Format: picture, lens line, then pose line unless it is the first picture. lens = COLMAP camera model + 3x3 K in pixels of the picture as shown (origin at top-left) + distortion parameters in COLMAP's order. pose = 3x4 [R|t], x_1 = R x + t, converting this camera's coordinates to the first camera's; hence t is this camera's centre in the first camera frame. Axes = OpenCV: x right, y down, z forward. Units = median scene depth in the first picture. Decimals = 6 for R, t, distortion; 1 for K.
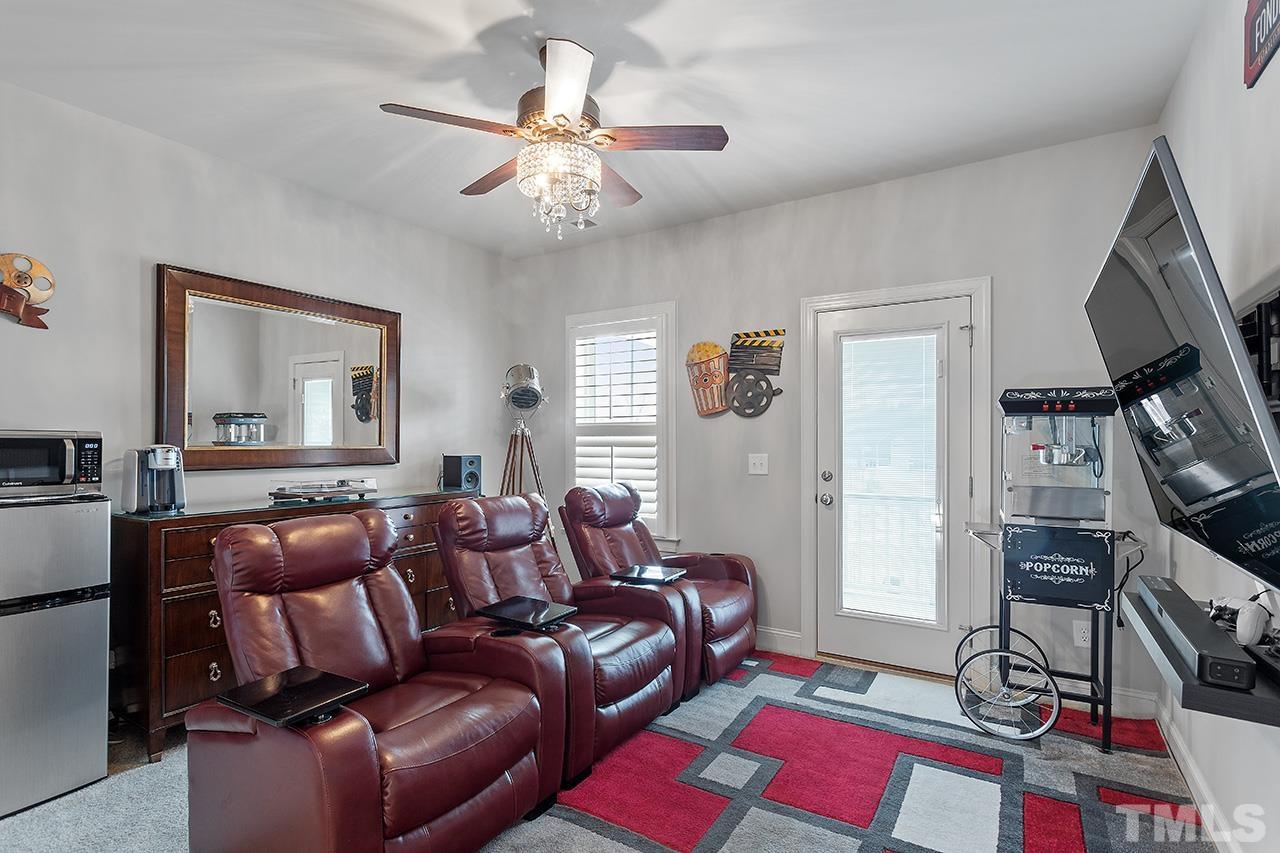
lens RADIAL K [[610.1, 0, 634.2], [0, 610.1, 437.8], [0, 0, 1]] dist [0.003628, 0.000822]
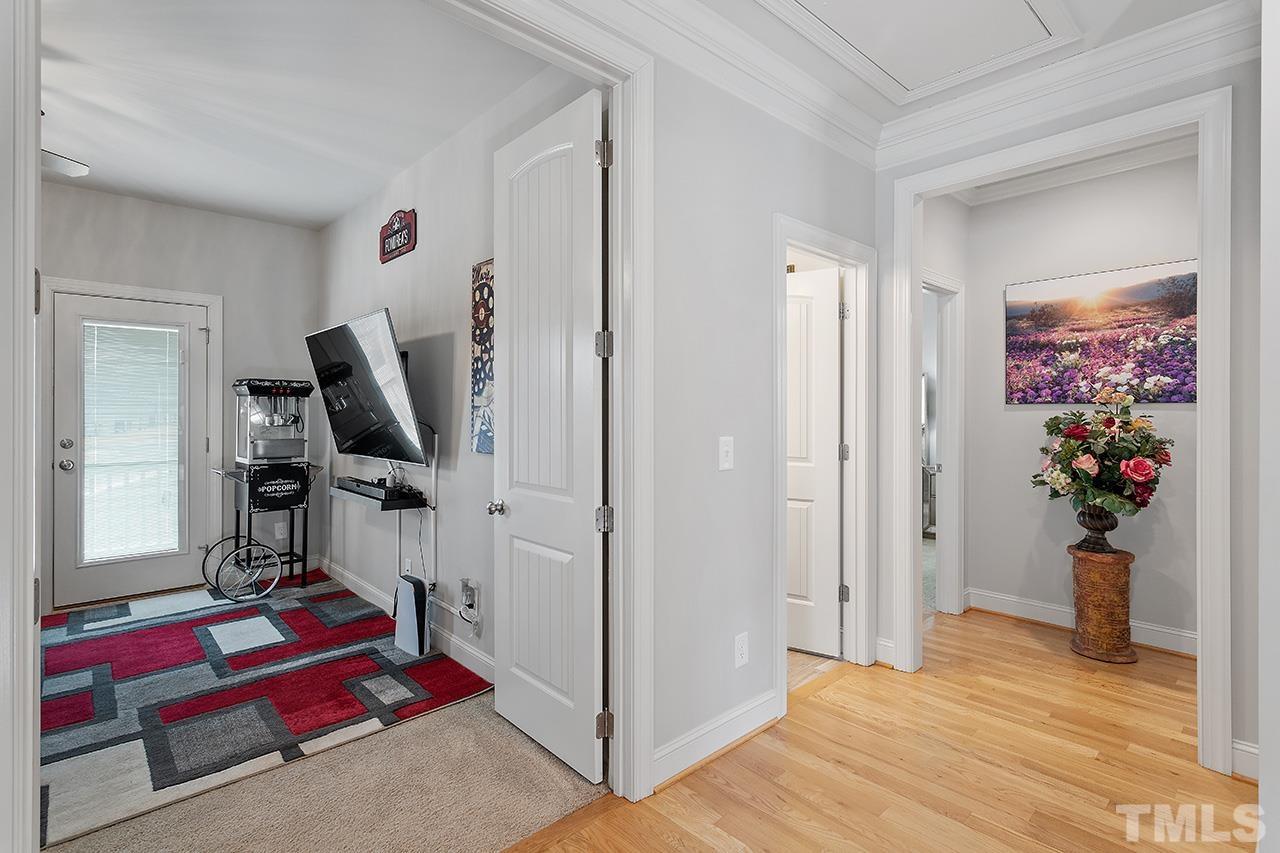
lens RADIAL K [[607.9, 0, 635.1], [0, 607.9, 416.6], [0, 0, 1]] dist [0.036907, 0.000572]
pose [[0.250885, -0.006447, 0.967995, -0.685768], [-0.001322, 0.999975, 0.007003, 0.006294], [-0.968016, -0.003037, 0.250870, -0.357308]]
